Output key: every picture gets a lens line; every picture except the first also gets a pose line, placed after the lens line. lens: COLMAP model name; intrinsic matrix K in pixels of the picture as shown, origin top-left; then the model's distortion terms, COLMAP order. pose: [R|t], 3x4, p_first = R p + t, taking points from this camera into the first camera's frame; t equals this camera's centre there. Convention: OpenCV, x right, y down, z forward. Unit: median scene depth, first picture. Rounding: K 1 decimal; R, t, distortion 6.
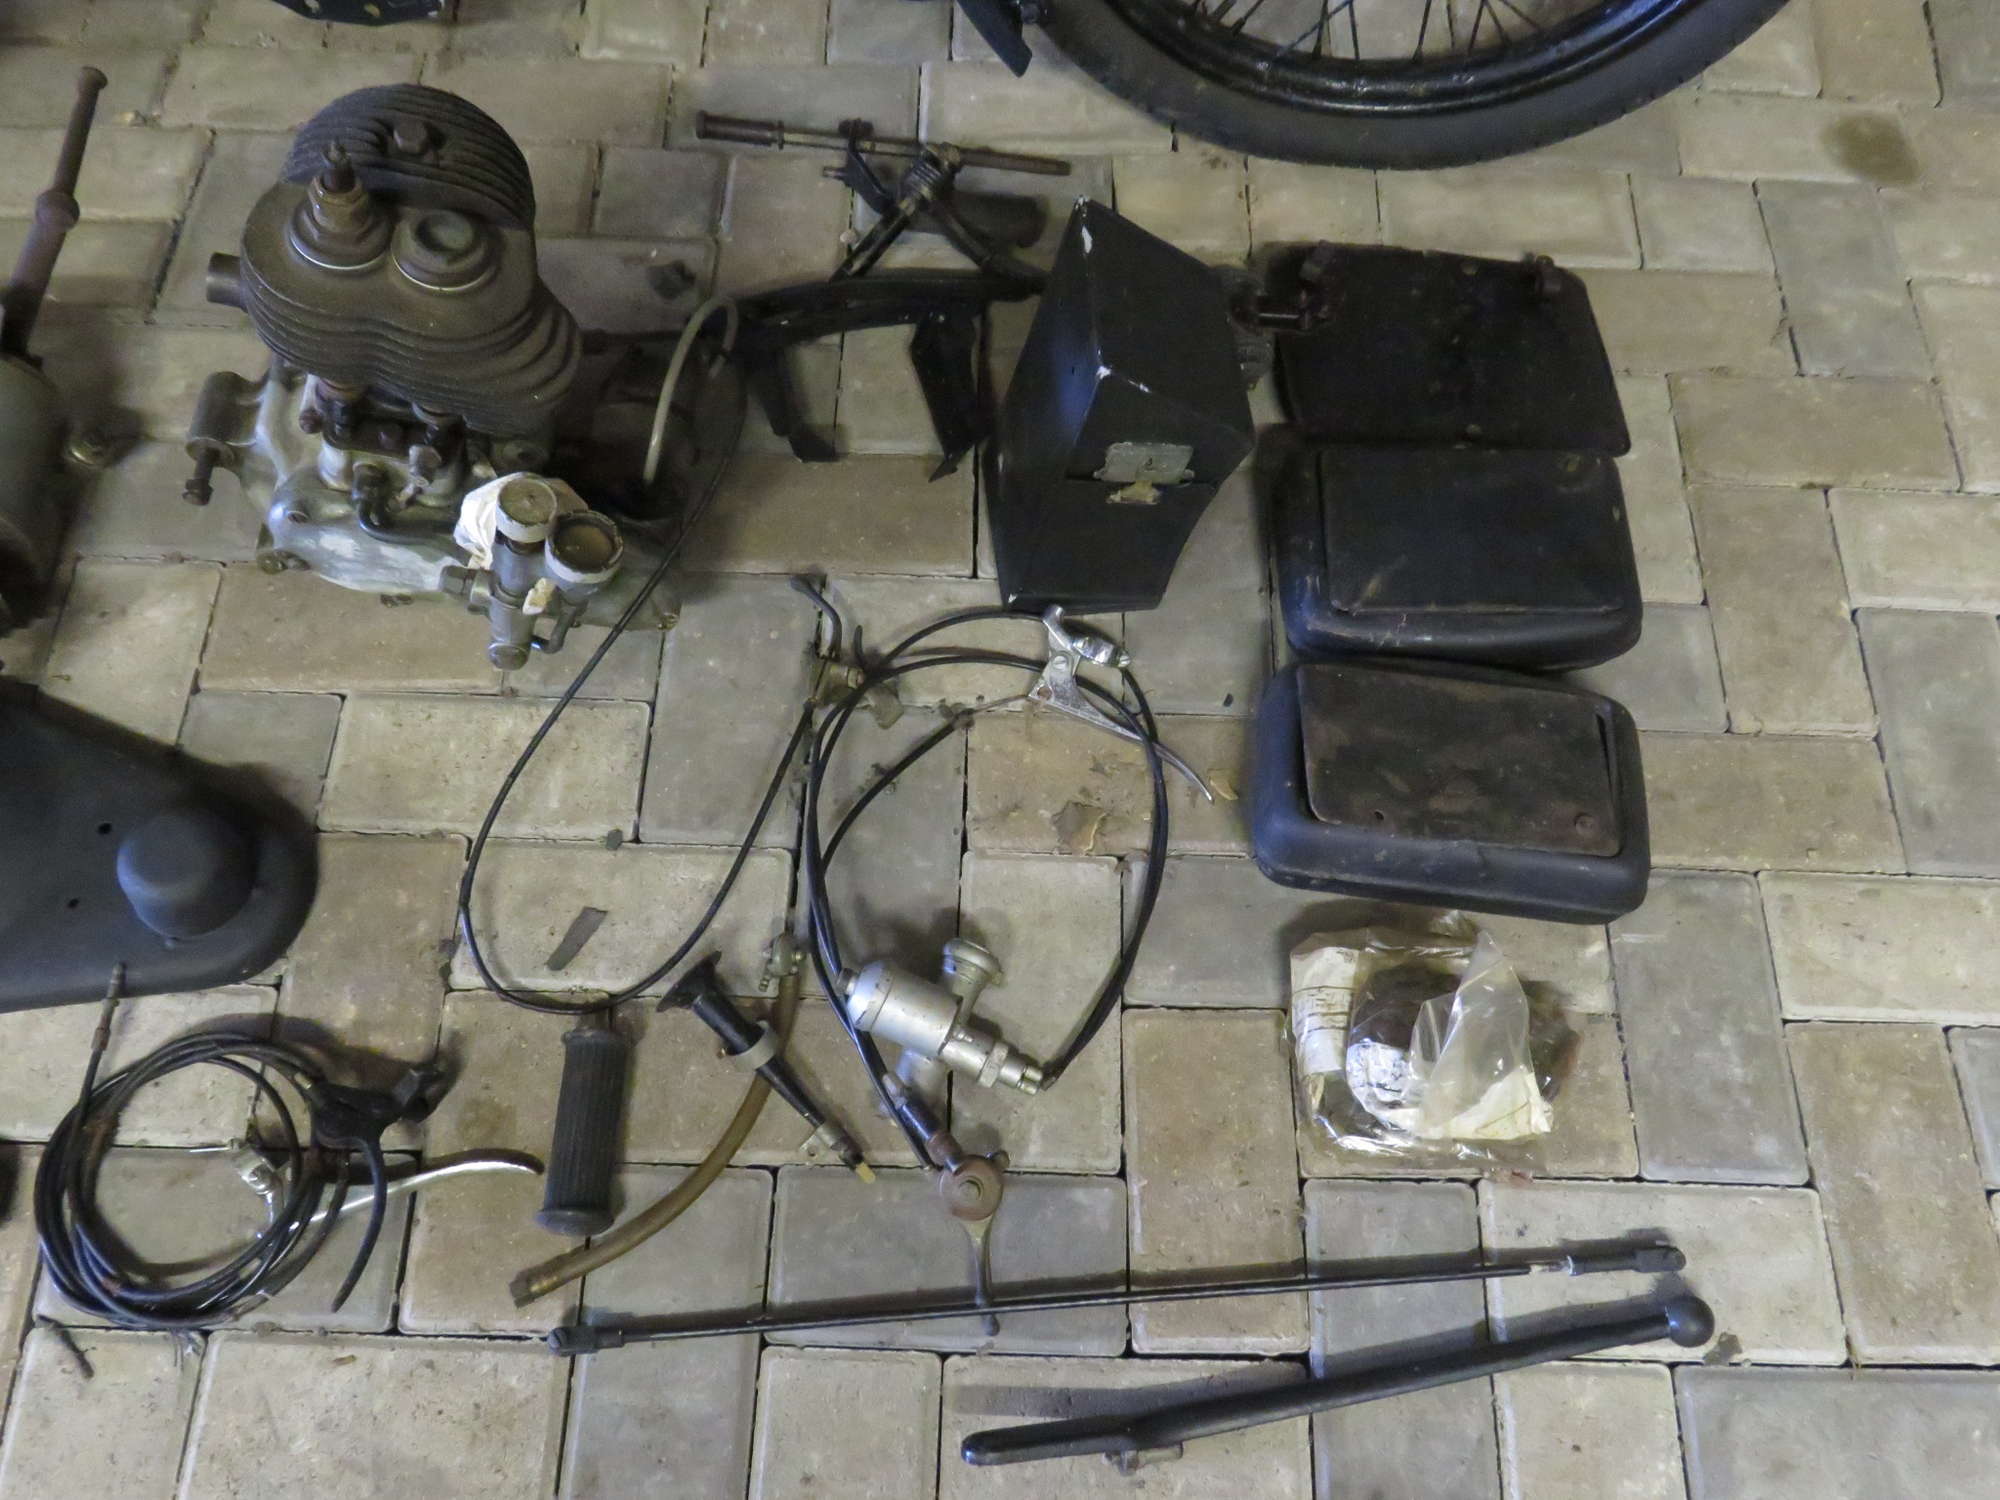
lens RADIAL K [[1818.0, 0, 1007.6], [0, 1818.0, 762.3], [0, 0, 1]] dist [-0.035283, 0.000000]
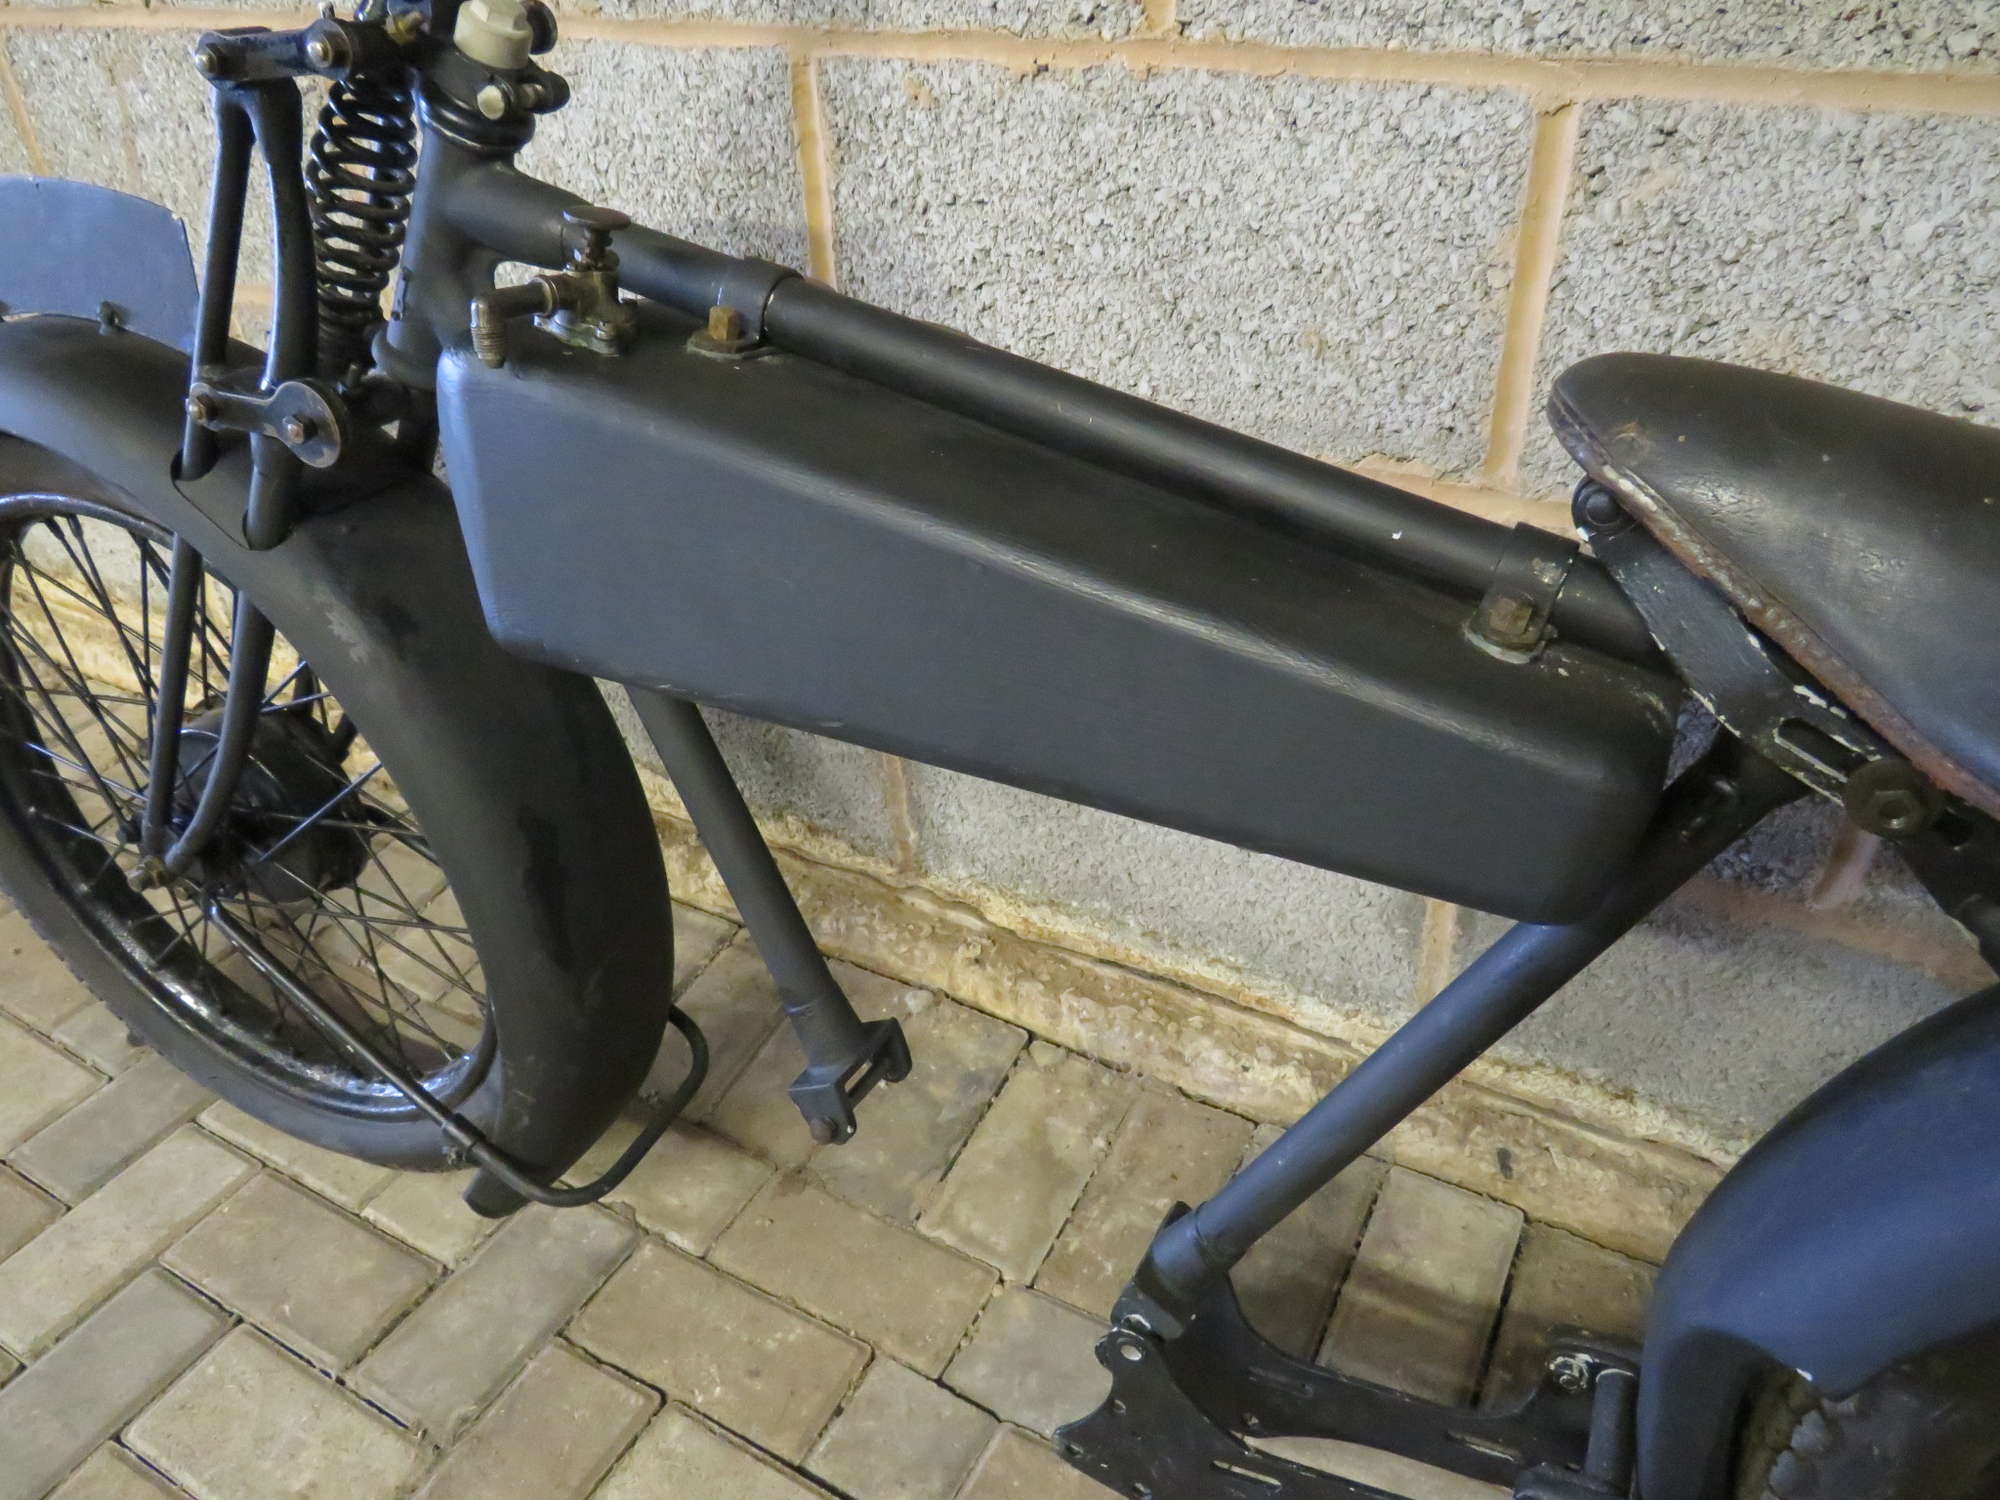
lens RADIAL K [[1414.6, 0, 995.0], [0, 1414.6, 744.9], [0, 0, 1]] dist [-0.032315, 0.015393]
pose [[0.881333, 0.224121, -0.415960, 0.049010], [-0.396003, 0.830599, -0.391518, -0.356755], [0.257748, 0.509779, 0.820787, 0.311528]]
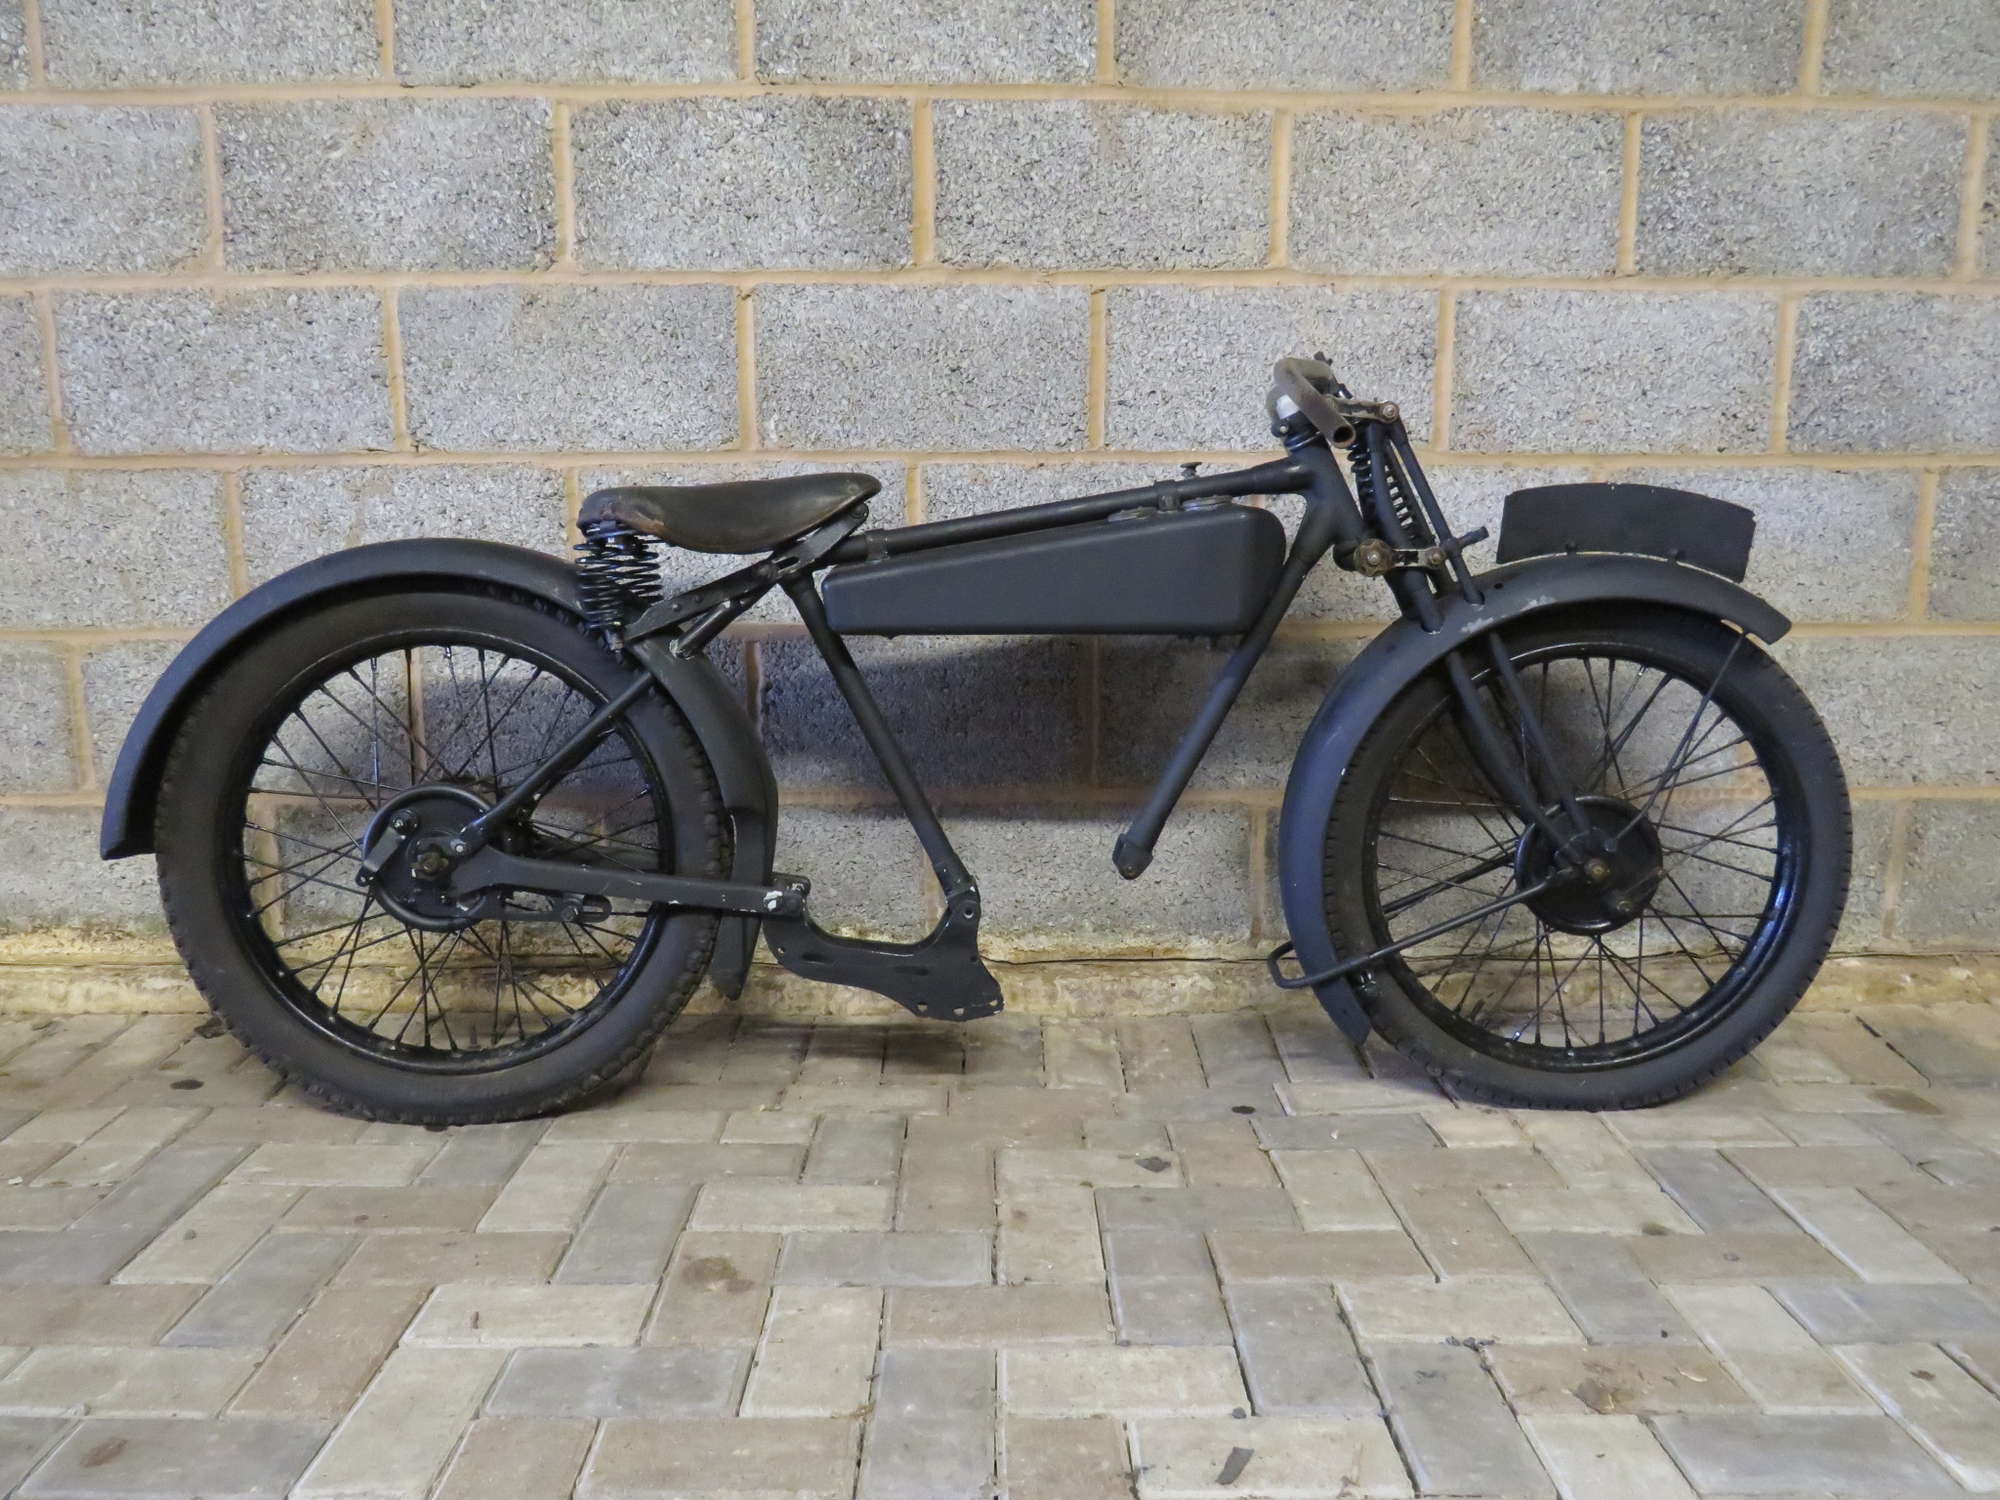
lens RADIAL K [[1497.4, 0, 1001.6], [0, 1497.4, 740.3], [0, 0, 1]] dist [-0.036034, 0.010109]
pose [[0.999277, -0.022862, 0.030374, -0.333438], [0.038014, 0.591311, -0.805547, 0.487917], [0.000456, 0.806119, 0.591753, 0.017091]]
